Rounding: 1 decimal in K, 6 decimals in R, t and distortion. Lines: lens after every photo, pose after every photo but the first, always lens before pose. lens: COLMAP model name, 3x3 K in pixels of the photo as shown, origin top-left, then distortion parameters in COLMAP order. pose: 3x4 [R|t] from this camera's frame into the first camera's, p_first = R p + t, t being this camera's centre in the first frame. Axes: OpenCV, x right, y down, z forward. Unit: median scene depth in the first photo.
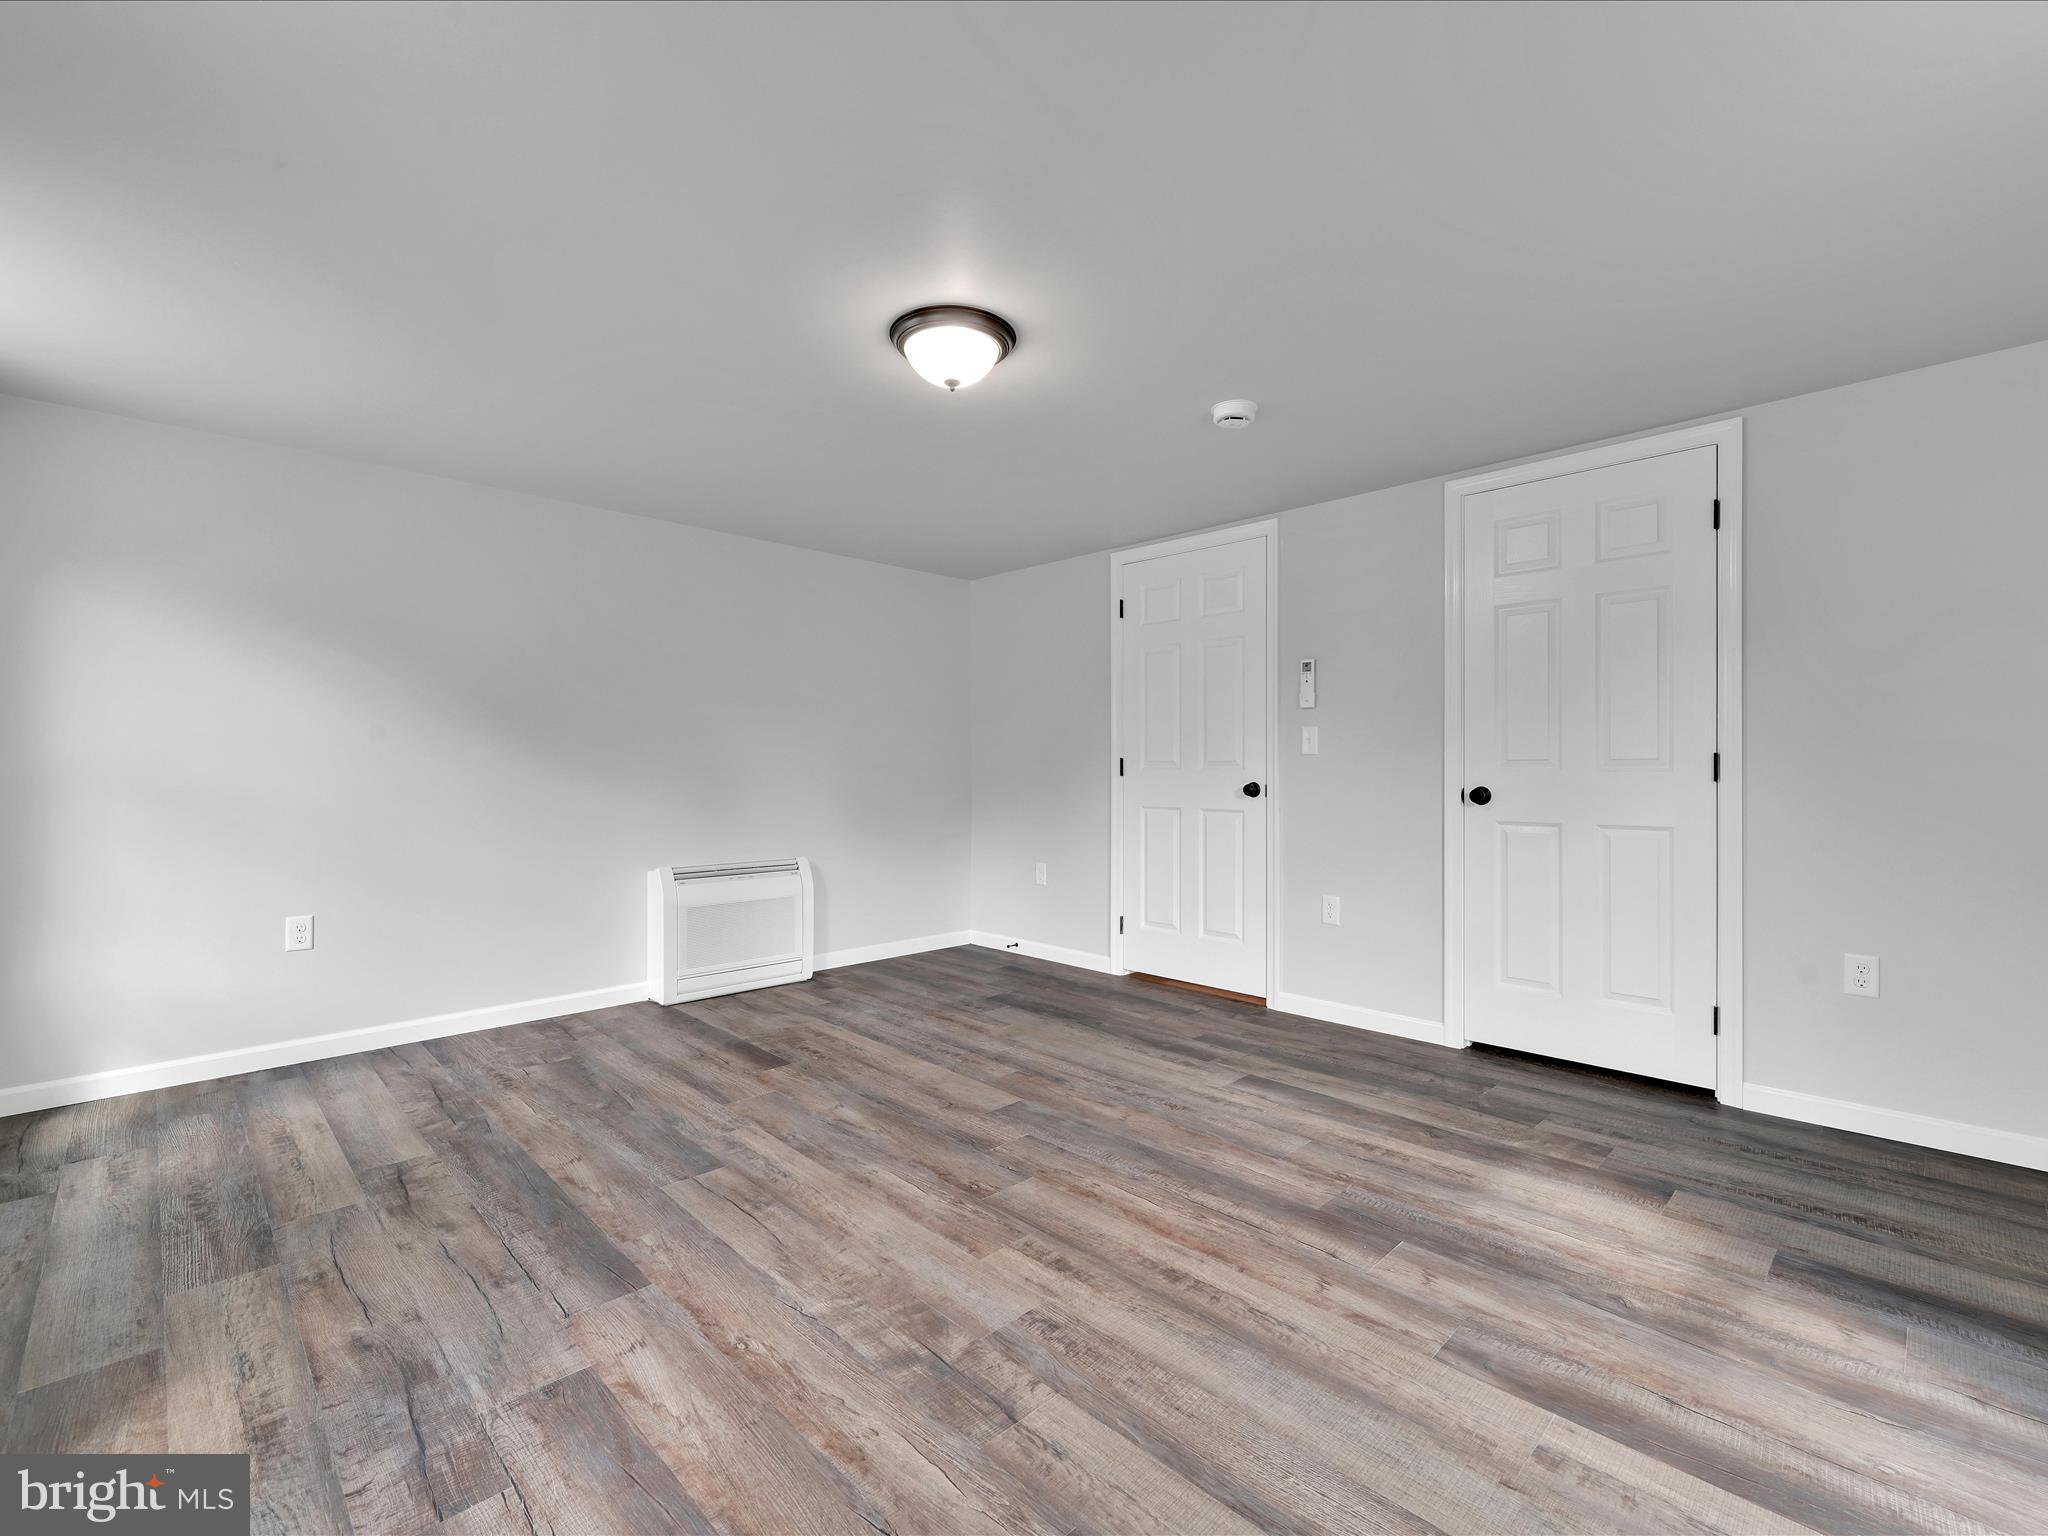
lens RADIAL K [[944.5, 0, 1031.6], [0, 944.5, 763.3], [0, 0, 1]] dist [0.001117, -0.000109]
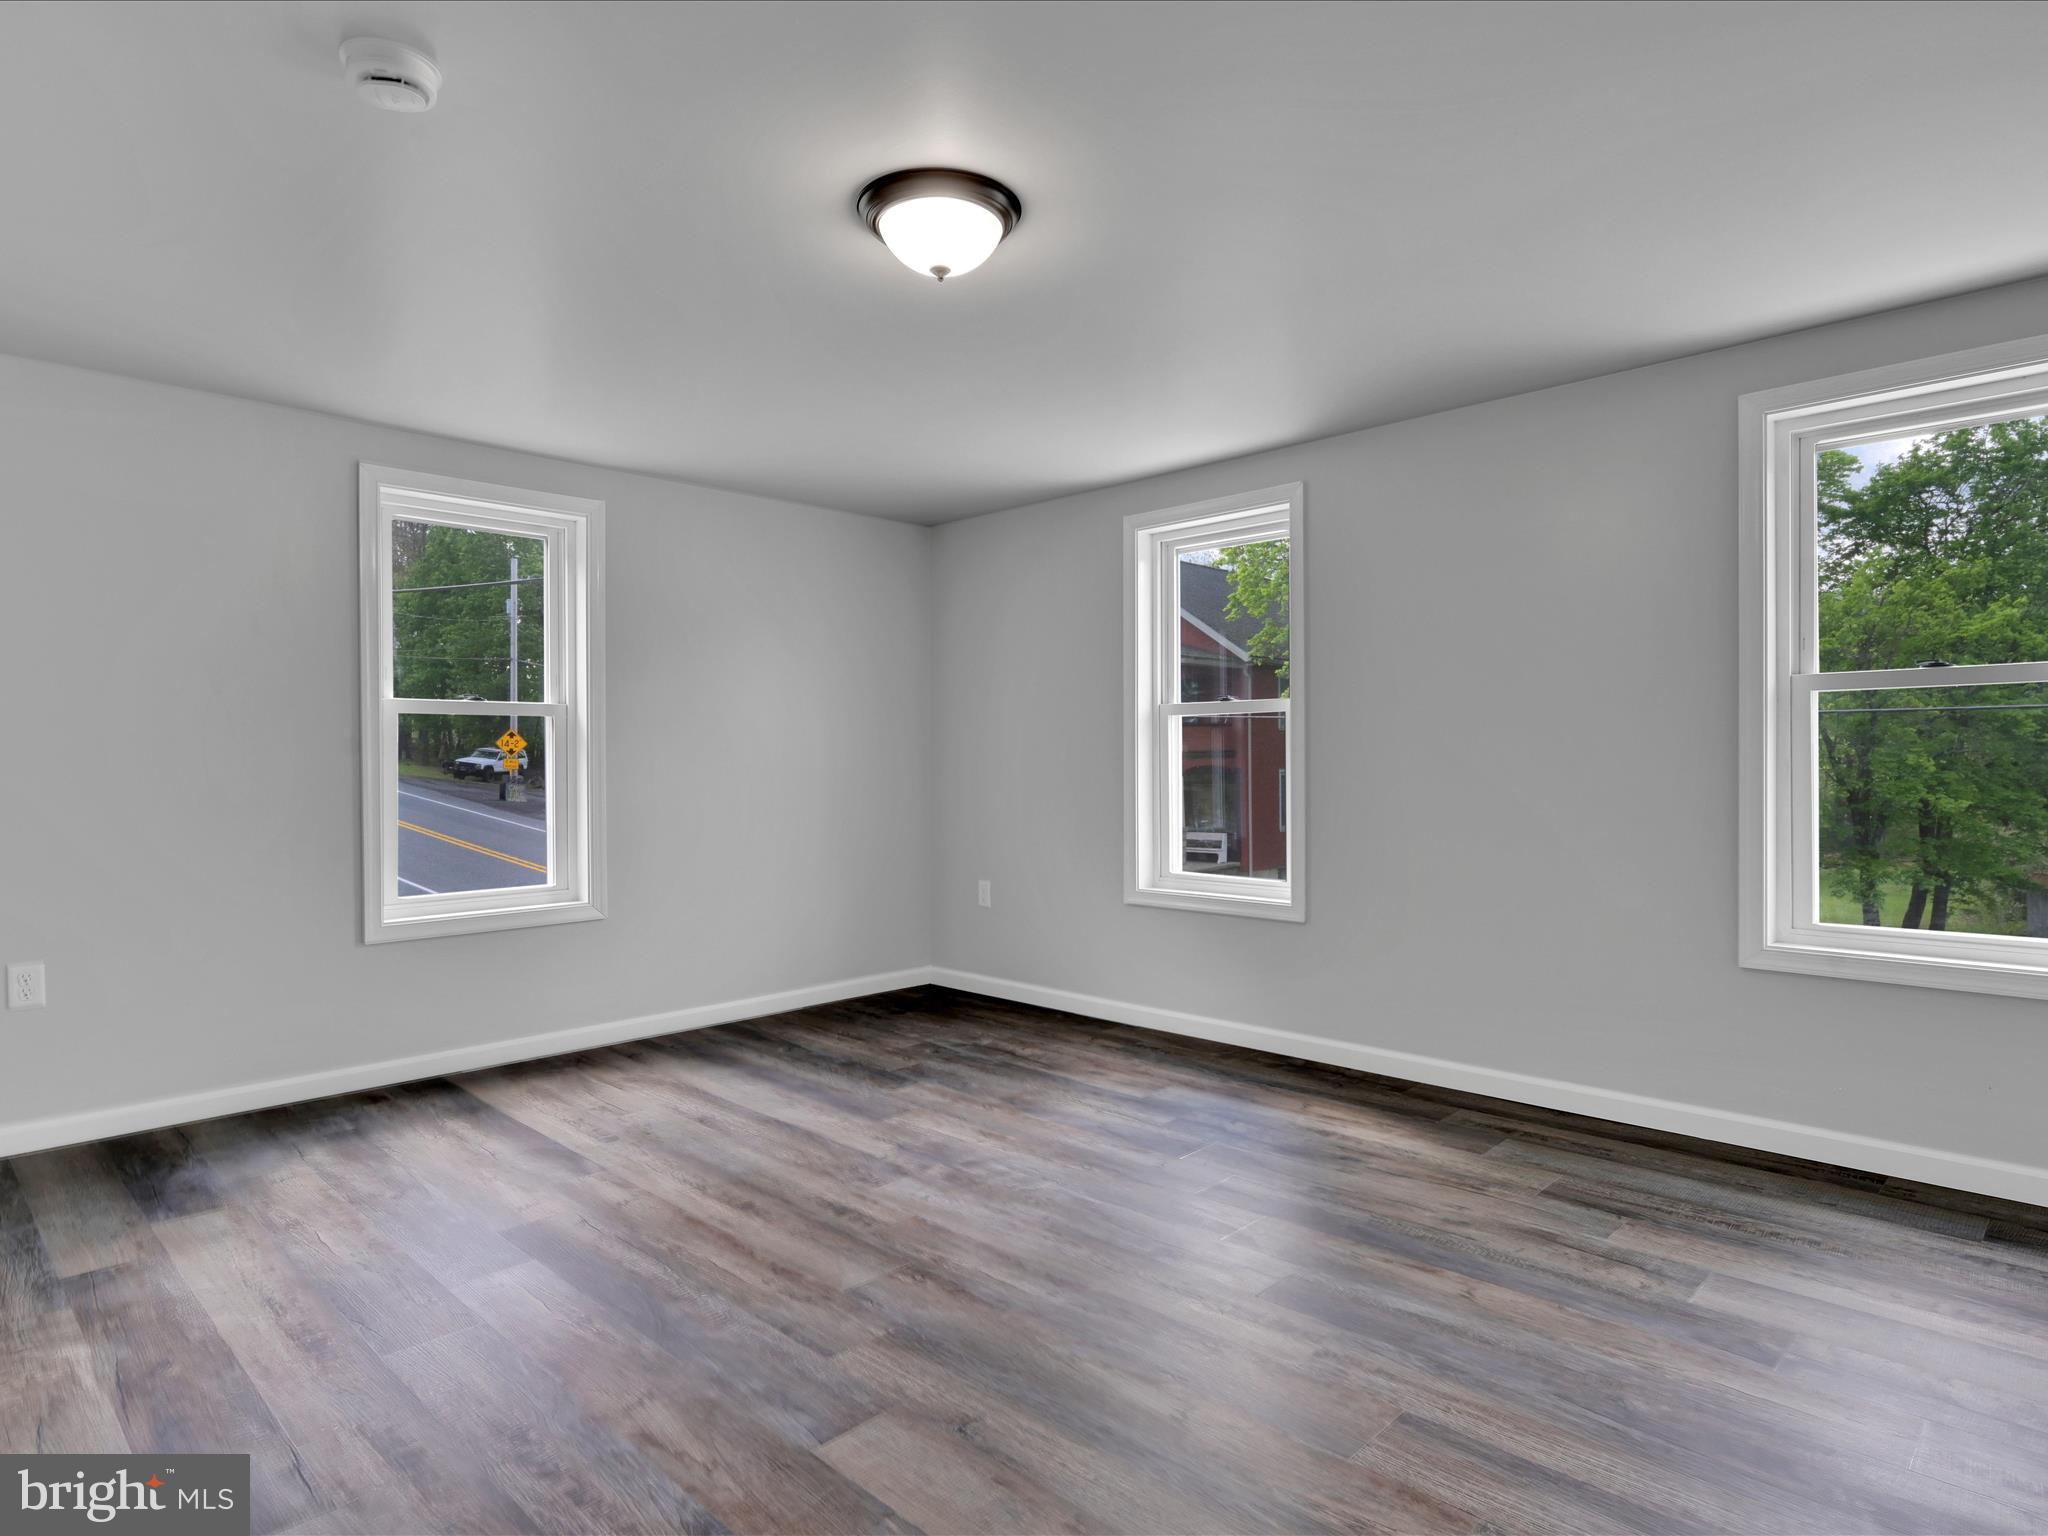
lens RADIAL K [[944.5, 0, 1031.6], [0, 944.5, 763.3], [0, 0, 1]] dist [0.001117, -0.000109]
pose [[-0.998985, 0.007230, -0.044464, -0.131115], [0.007379, 0.999968, -0.003203, 0.010137], [0.044439, -0.003528, -0.999006, 1.913916]]
